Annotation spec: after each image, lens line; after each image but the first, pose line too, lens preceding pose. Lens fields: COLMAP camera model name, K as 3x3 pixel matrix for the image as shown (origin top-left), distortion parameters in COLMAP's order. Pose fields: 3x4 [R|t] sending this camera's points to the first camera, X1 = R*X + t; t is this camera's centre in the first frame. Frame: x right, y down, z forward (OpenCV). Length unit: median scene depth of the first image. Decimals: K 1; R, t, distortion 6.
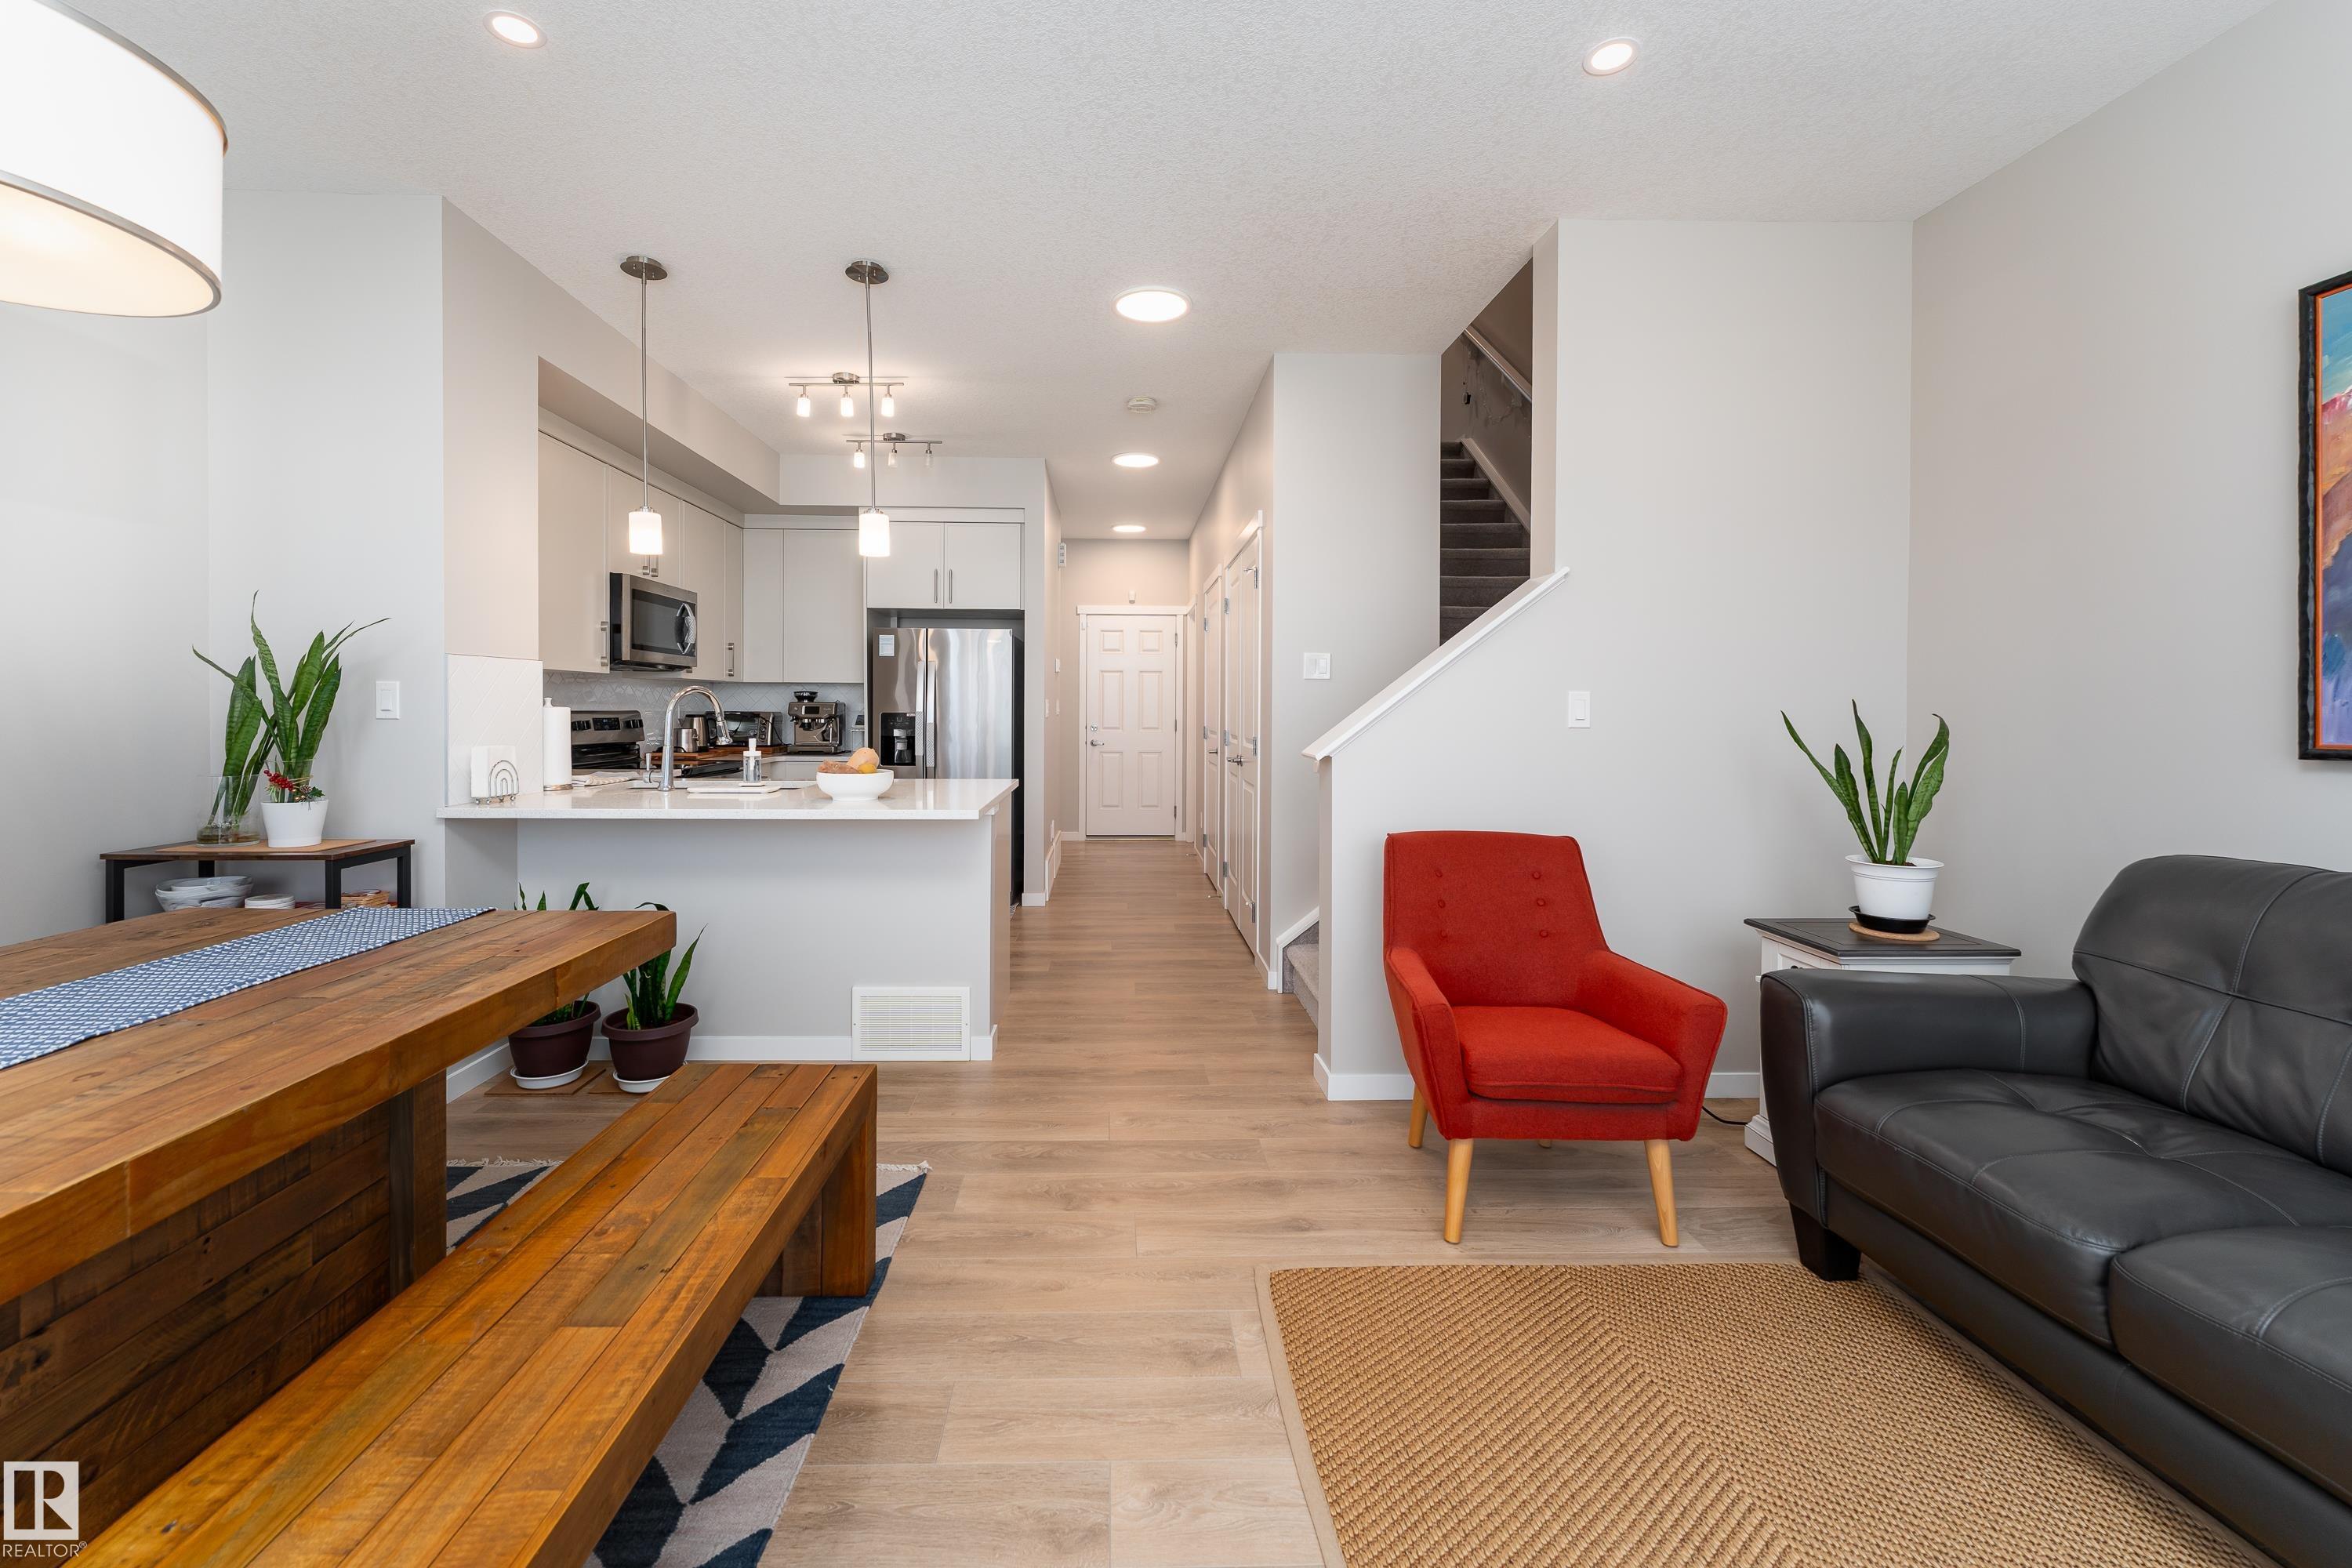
lens RADIAL K [[962.0, 0, 1140.9], [0, 962.0, 719.7], [0, 0, 1]] dist [-0.000180, 0.000034]
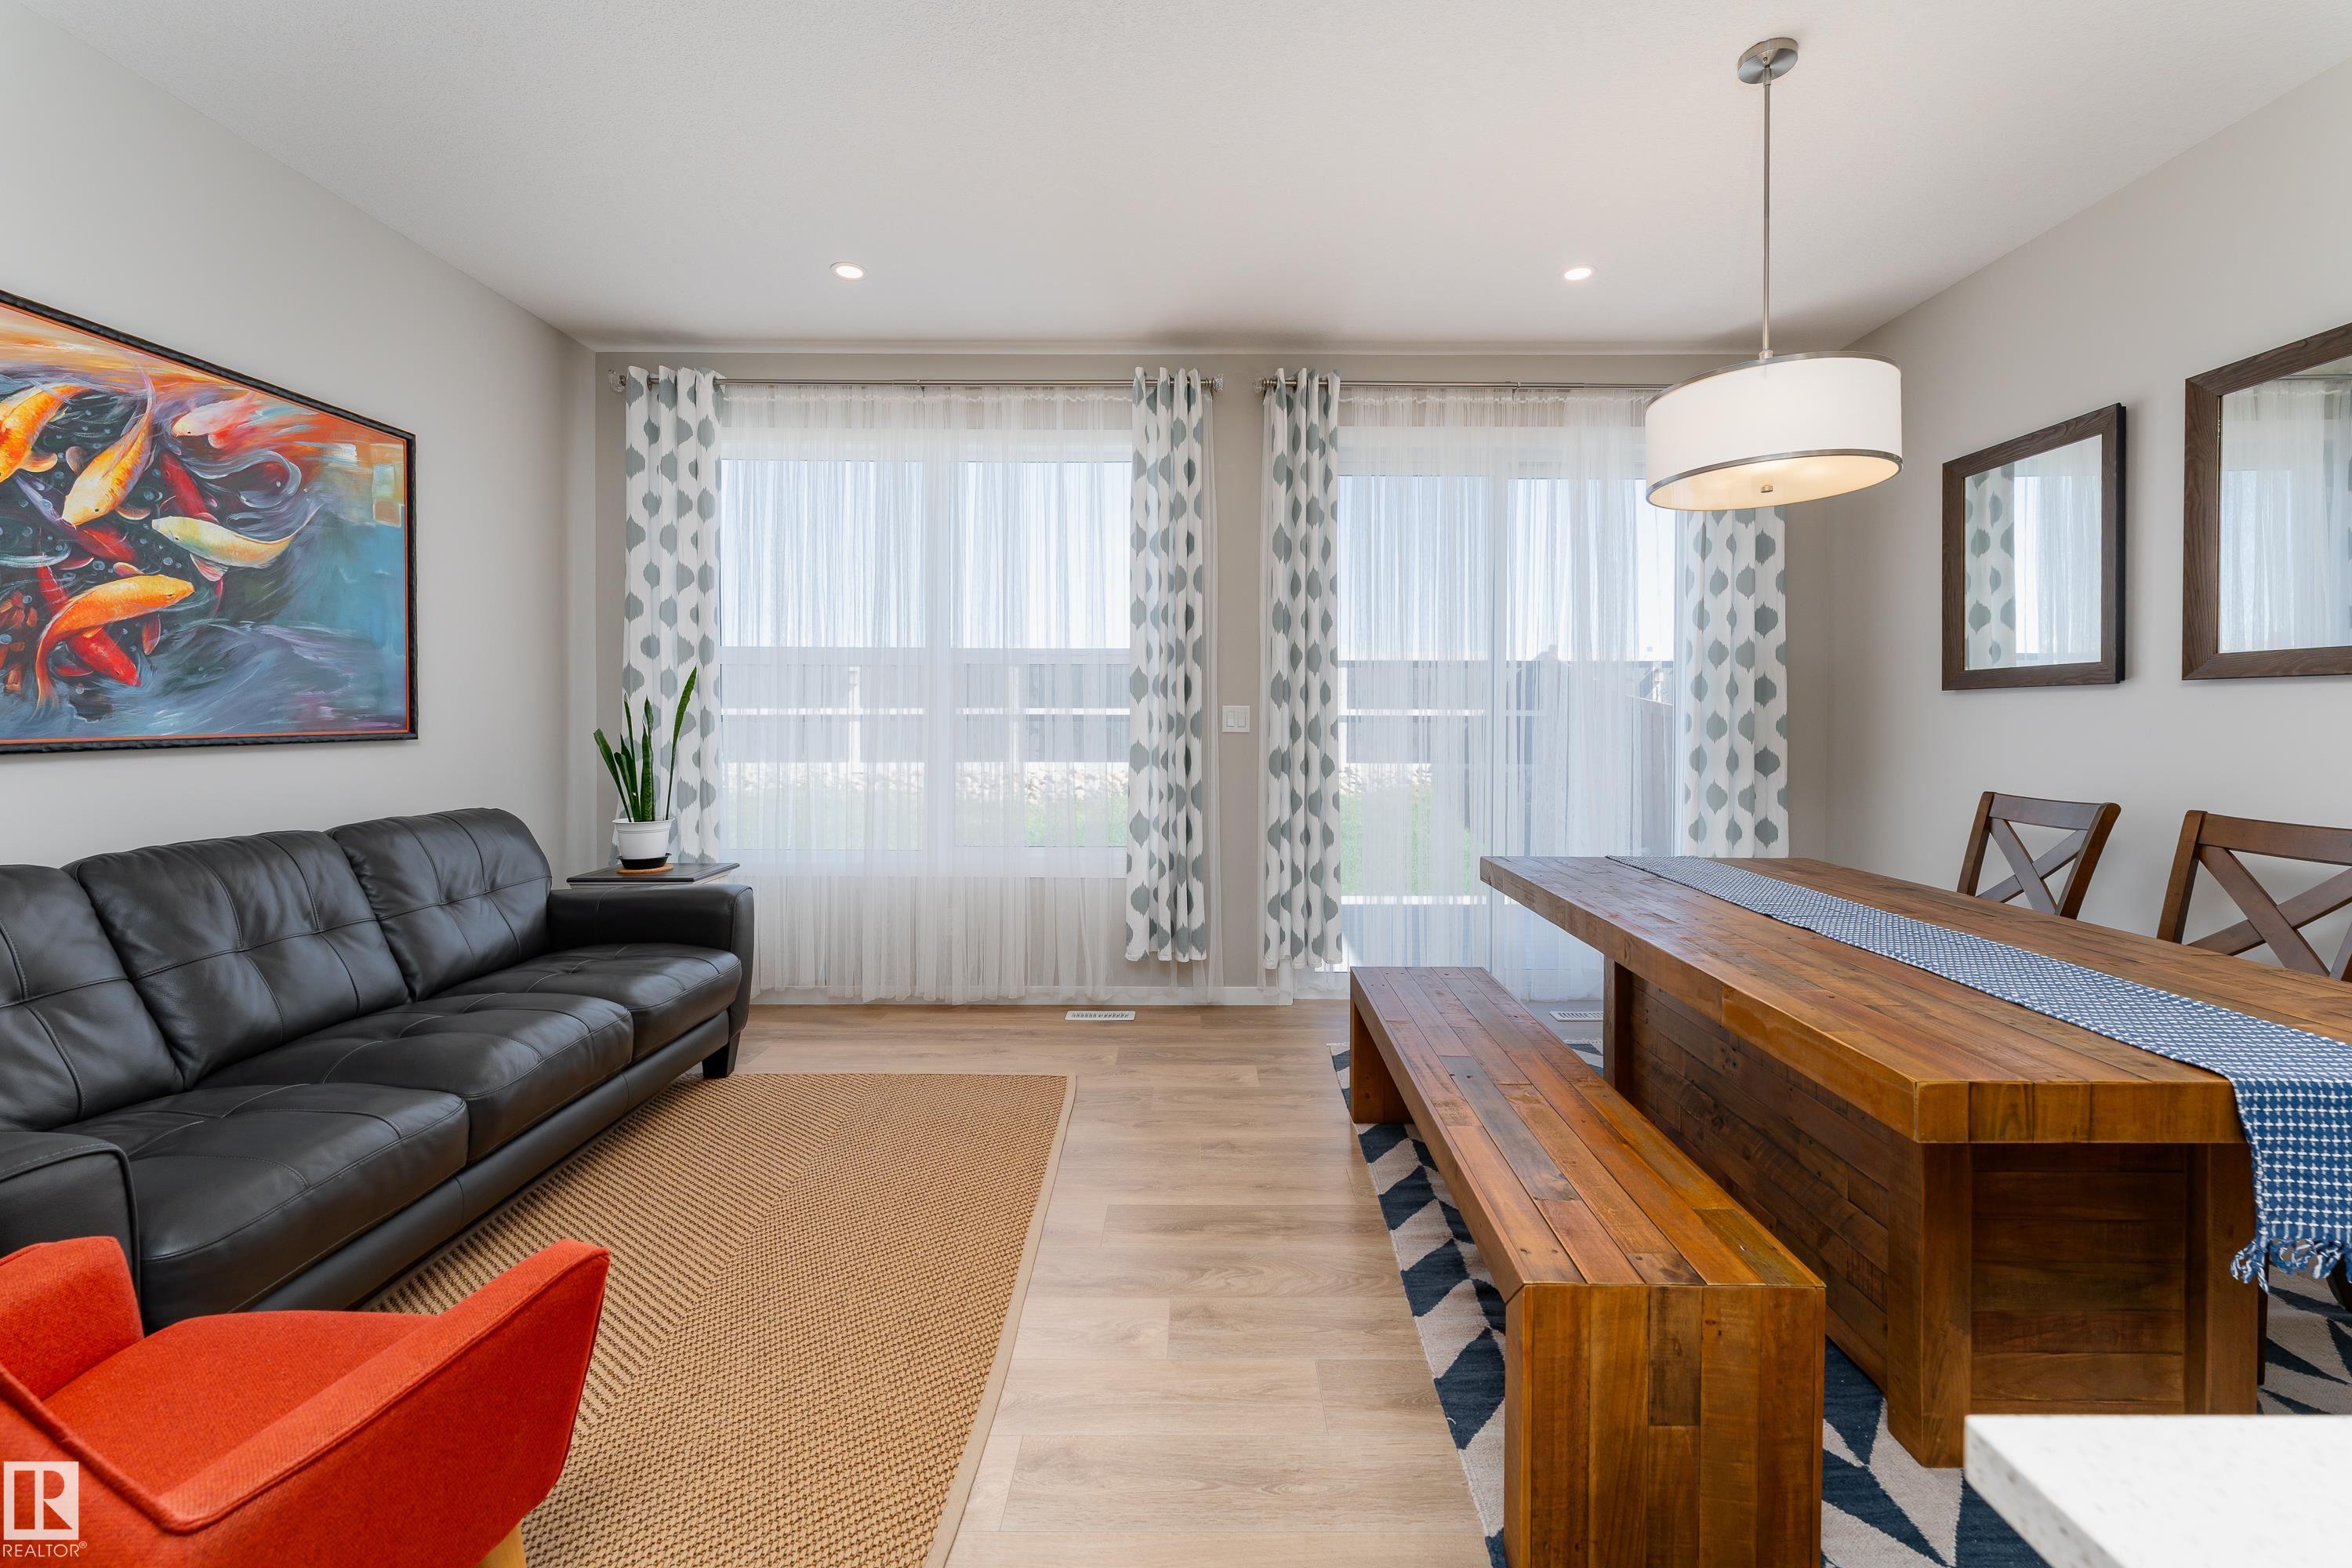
lens RADIAL K [[962.0, 0, 1208.6], [0, 962.0, 727.5], [0, 0, 1]] dist [-0.000180, 0.000034]
pose [[-0.999751, -0.006418, 0.021393, -0.048552], [-0.005978, 0.999771, 0.020548, -0.011146], [-0.021520, 0.020415, -0.999560, 1.009448]]
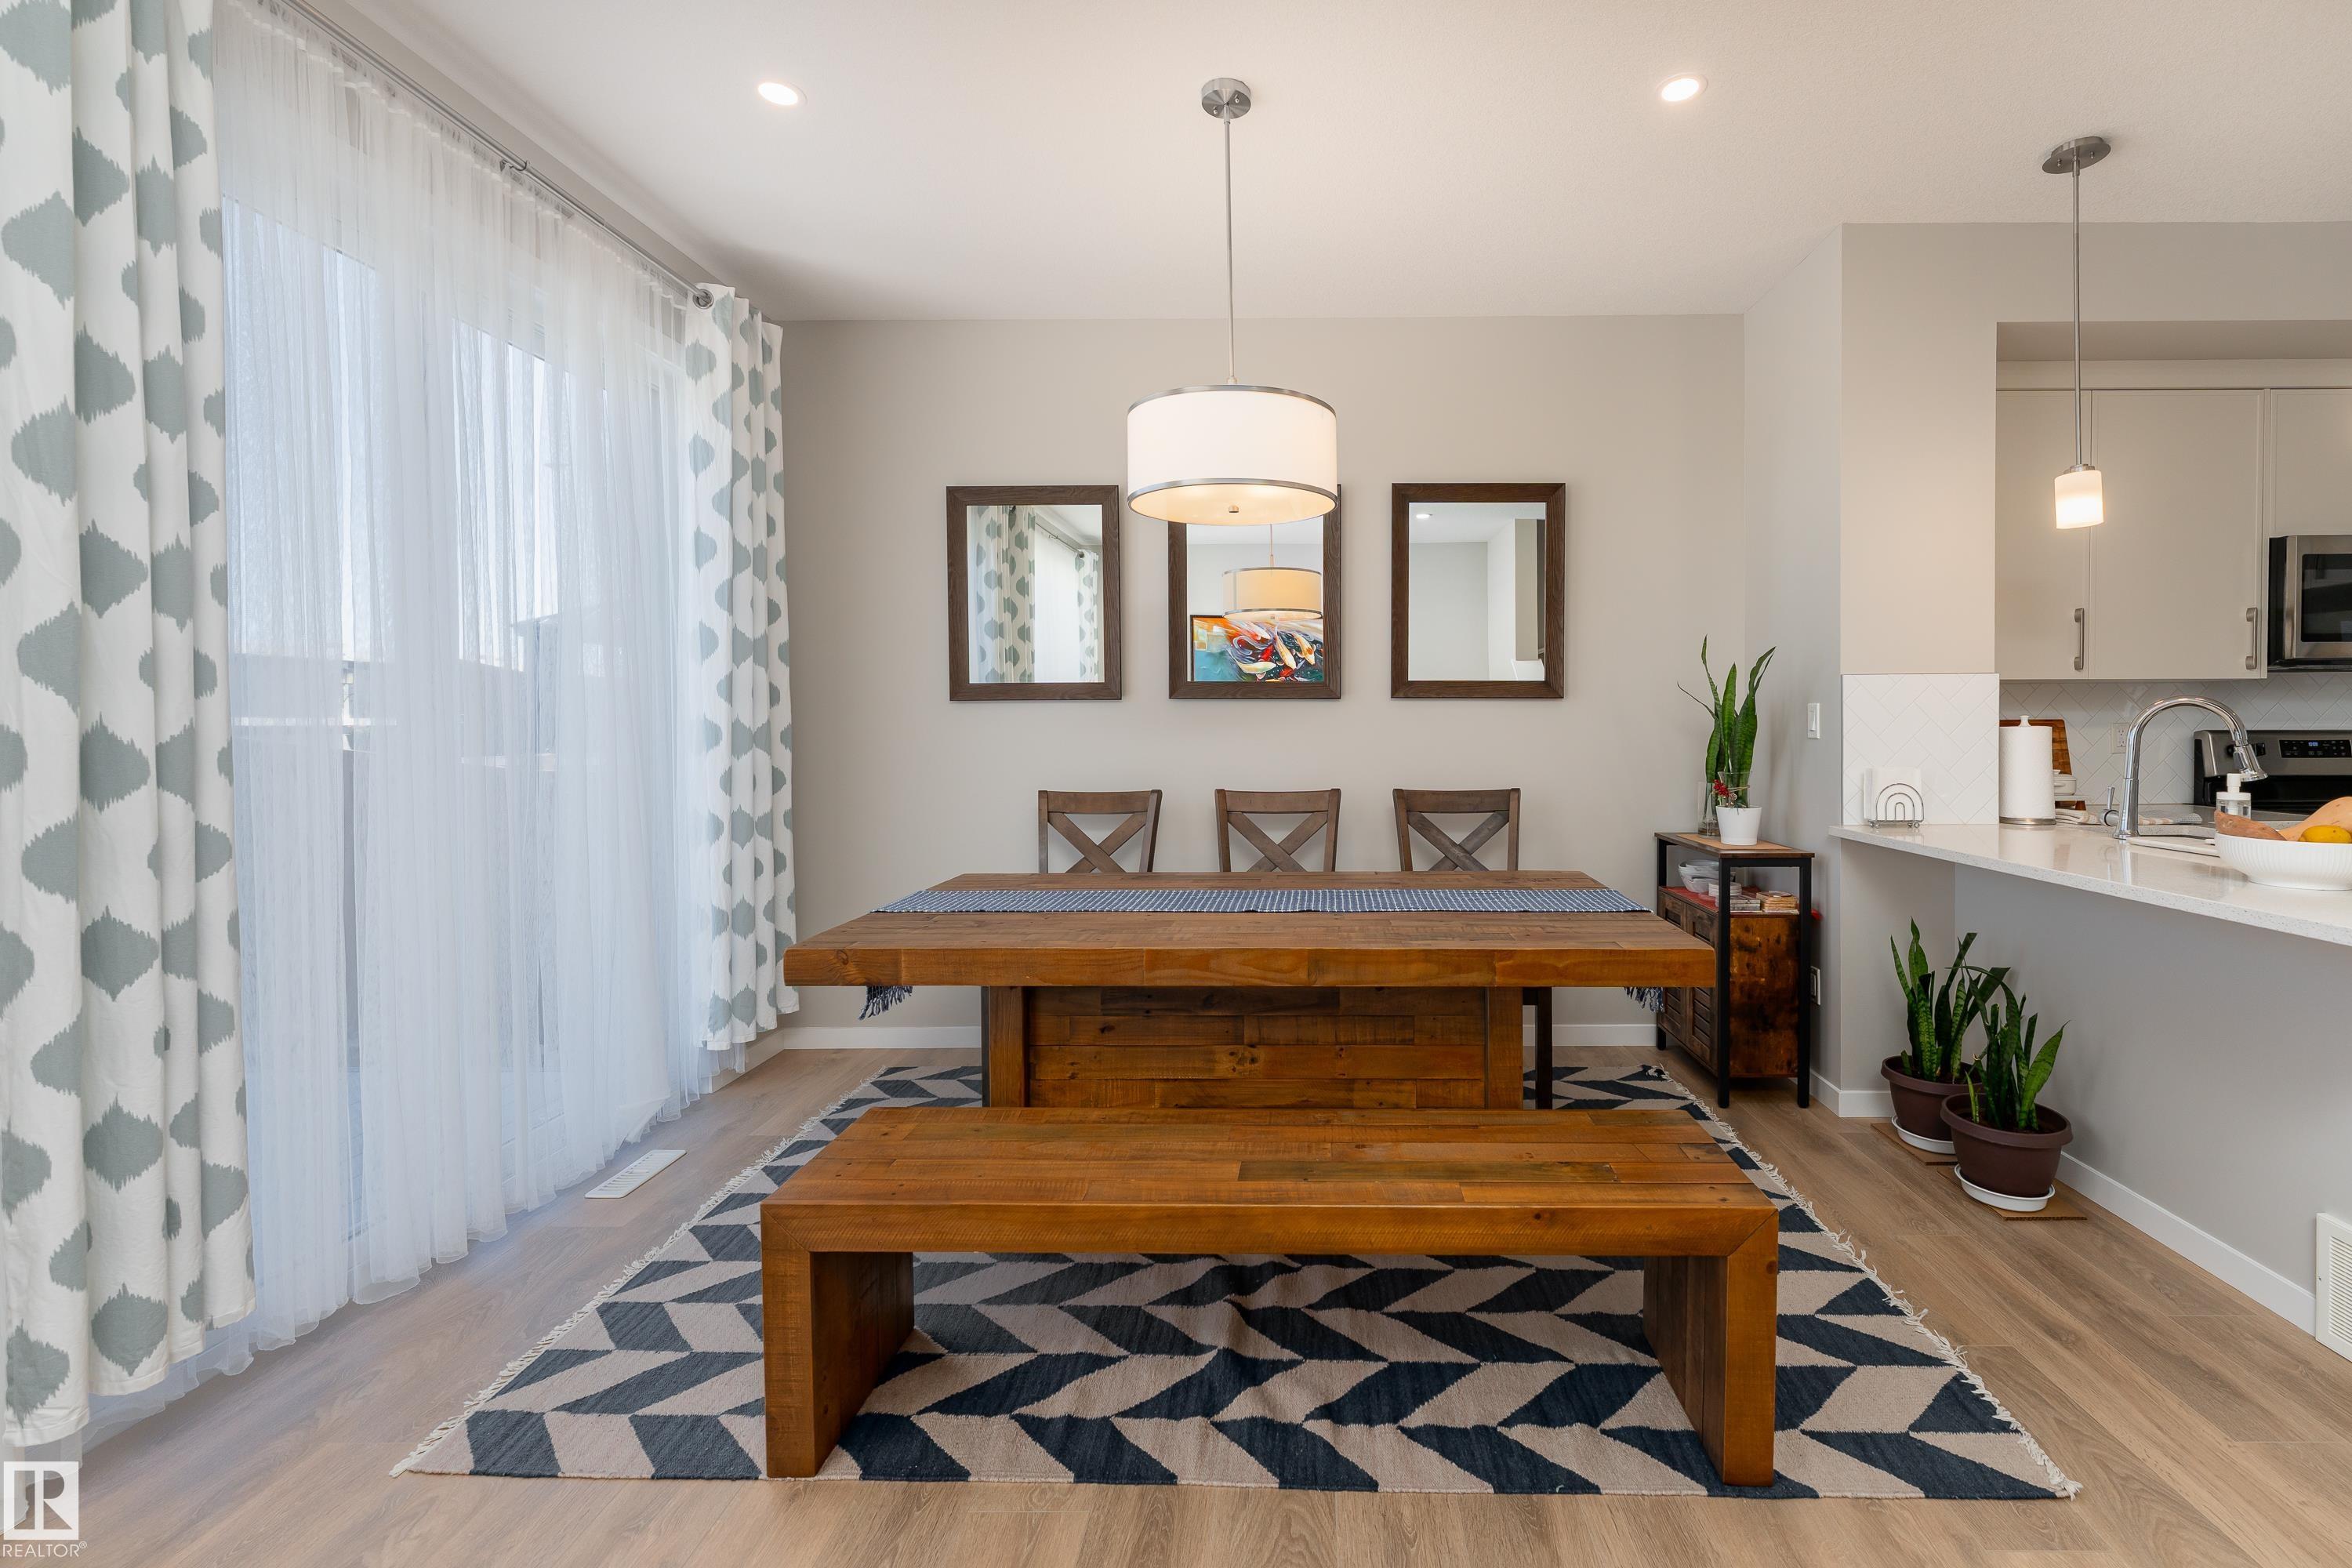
lens RADIAL K [[1007.5, 0, 1295.2], [0, 1007.5, 743.6], [0, 0, 1]] dist [-0.001864, -0.000787]
pose [[-0.034627, 0.013030, -0.999315, 0.315141], [-0.007625, 0.999882, 0.013302, -0.004368], [0.999371, 0.008080, -0.034524, 0.401844]]
